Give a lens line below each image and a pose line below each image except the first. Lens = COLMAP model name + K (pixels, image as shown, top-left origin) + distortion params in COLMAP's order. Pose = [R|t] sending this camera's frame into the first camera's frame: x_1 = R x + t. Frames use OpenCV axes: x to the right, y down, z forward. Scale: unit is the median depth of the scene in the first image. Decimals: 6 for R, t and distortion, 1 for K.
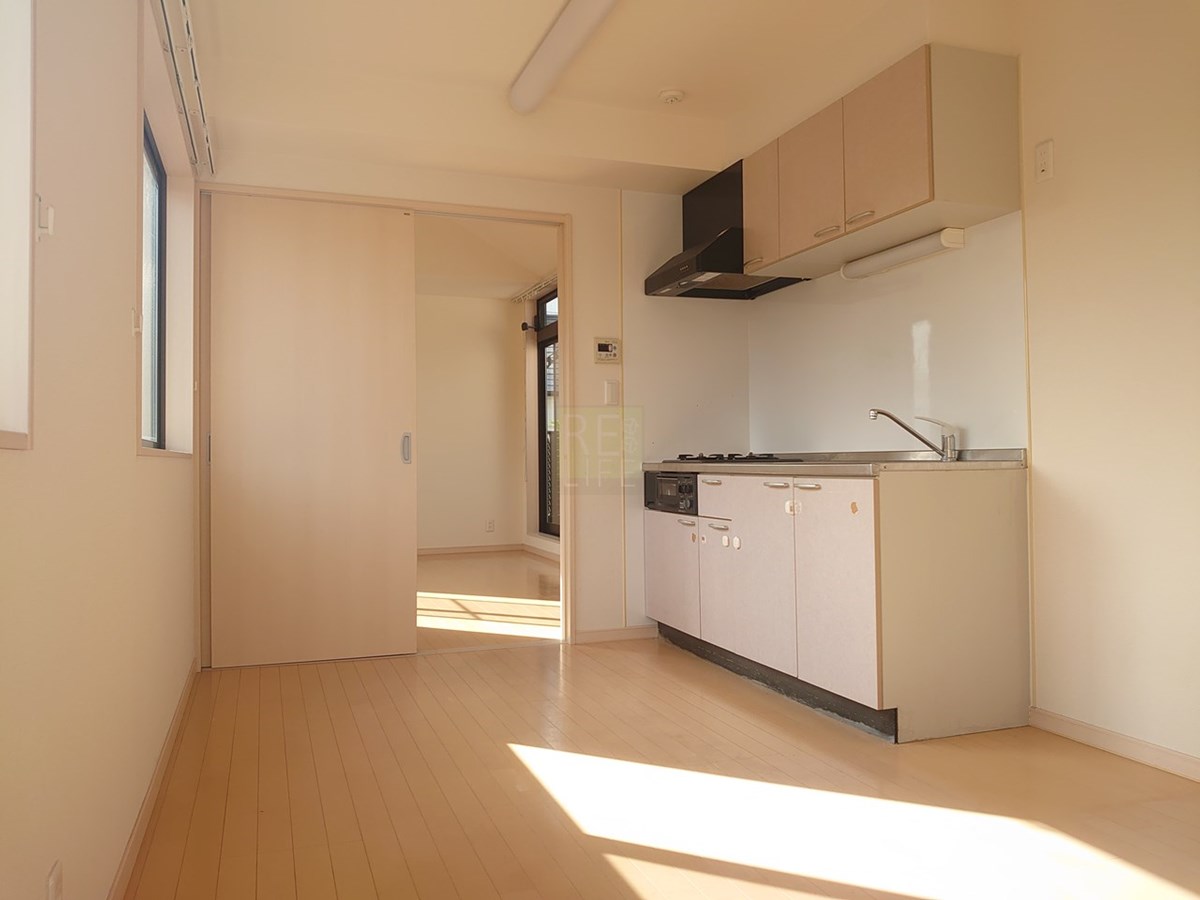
lens RADIAL K [[916.1, 0, 573.5], [0, 916.1, 448.5], [0, 0, 1]] dist [0.048144, -0.003533]
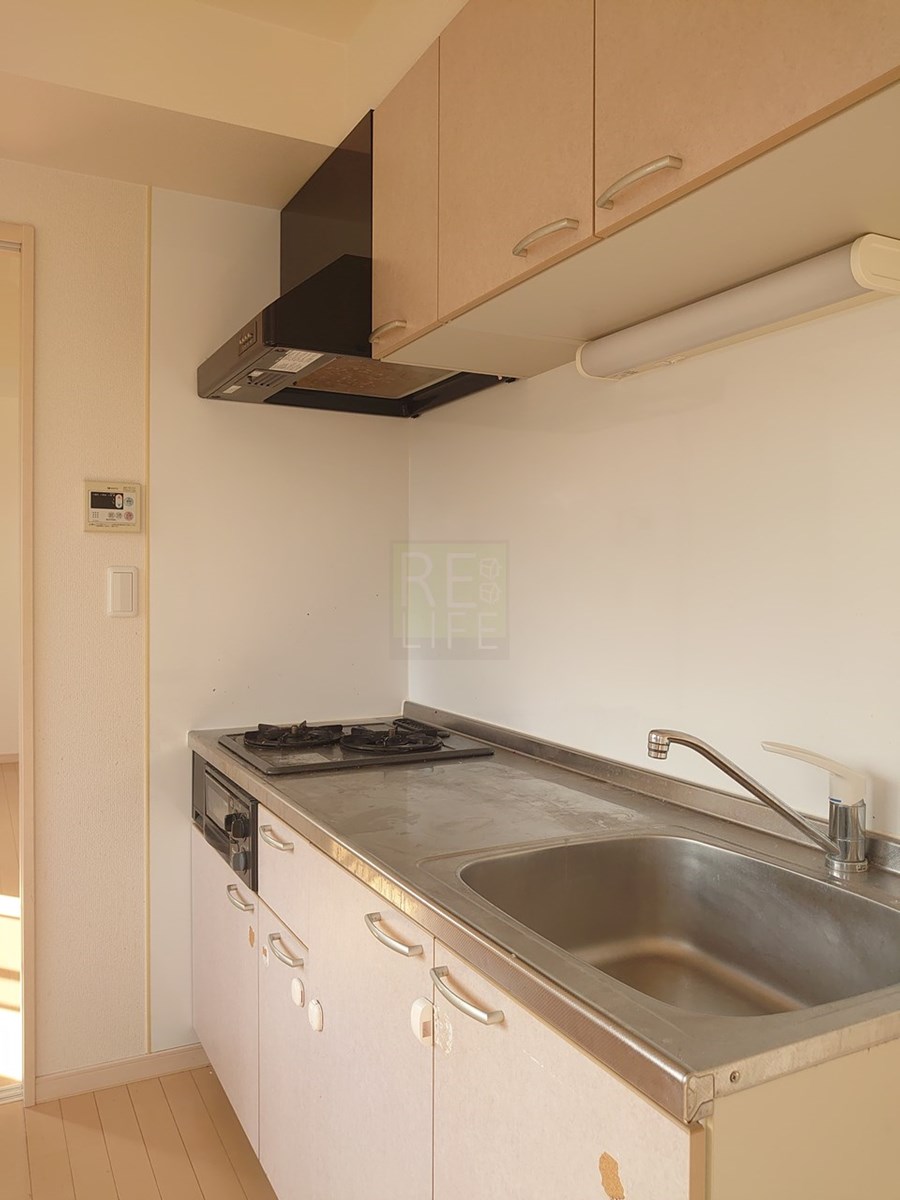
lens RADIAL K [[916.1, 0, 452.0], [0, 916.1, 600.0], [0, 0, 1]] dist [0.048144, -0.003533]
pose [[0.987075, 0.014007, 0.159643, 0.152307], [-0.019643, 0.999236, 0.033778, -0.085172], [-0.159048, -0.036478, 0.986597, 0.534030]]
